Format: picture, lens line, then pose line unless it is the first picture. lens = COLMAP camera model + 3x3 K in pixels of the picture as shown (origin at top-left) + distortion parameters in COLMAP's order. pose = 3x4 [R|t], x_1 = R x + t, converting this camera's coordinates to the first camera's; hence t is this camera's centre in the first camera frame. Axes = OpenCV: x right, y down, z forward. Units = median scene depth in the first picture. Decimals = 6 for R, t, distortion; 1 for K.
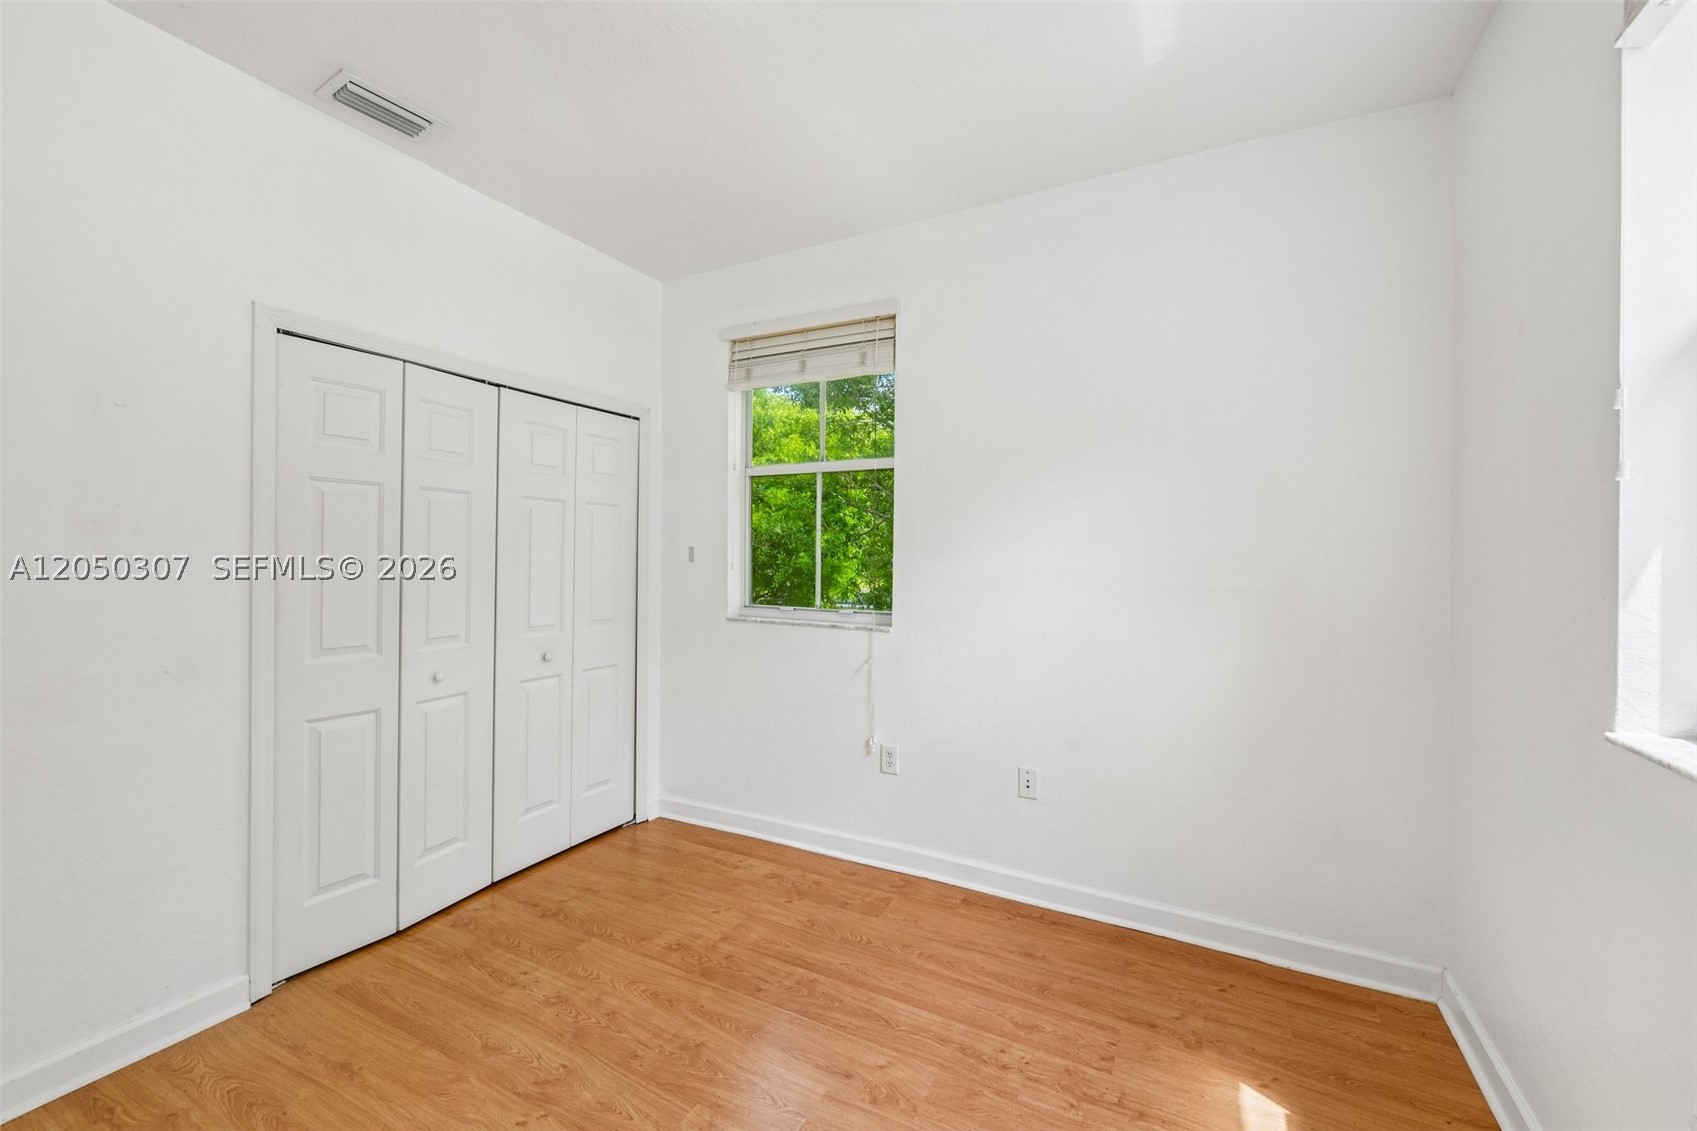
lens RADIAL K [[674.2, 0, 851.2], [0, 674.2, 553.7], [0, 0, 1]] dist [0.001038, -0.000124]
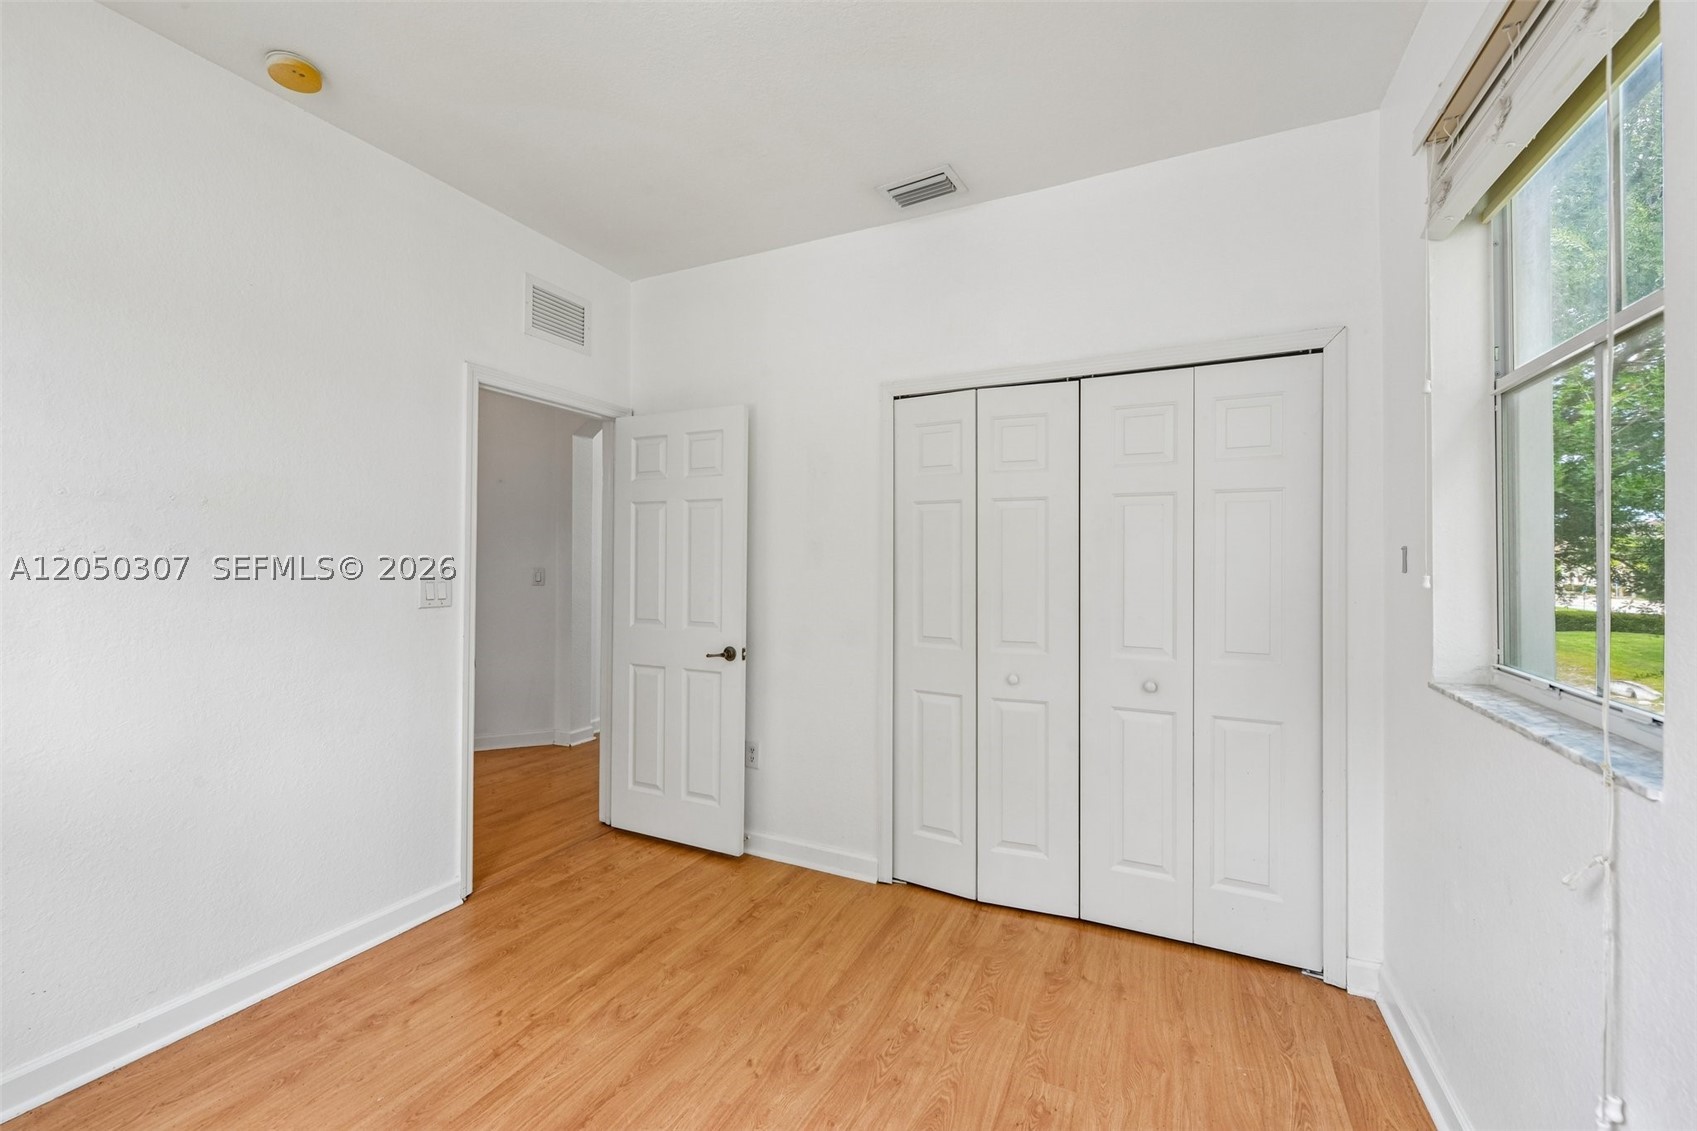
lens RADIAL K [[674.2, 0, 851.2], [0, 674.2, 553.7], [0, 0, 1]] dist [0.001038, -0.000124]
pose [[0.035940, -0.018552, -0.999182, 0.440121], [0.001056, 0.999828, -0.018526, 0.008606], [0.999353, -0.000390, 0.035953, 0.750914]]
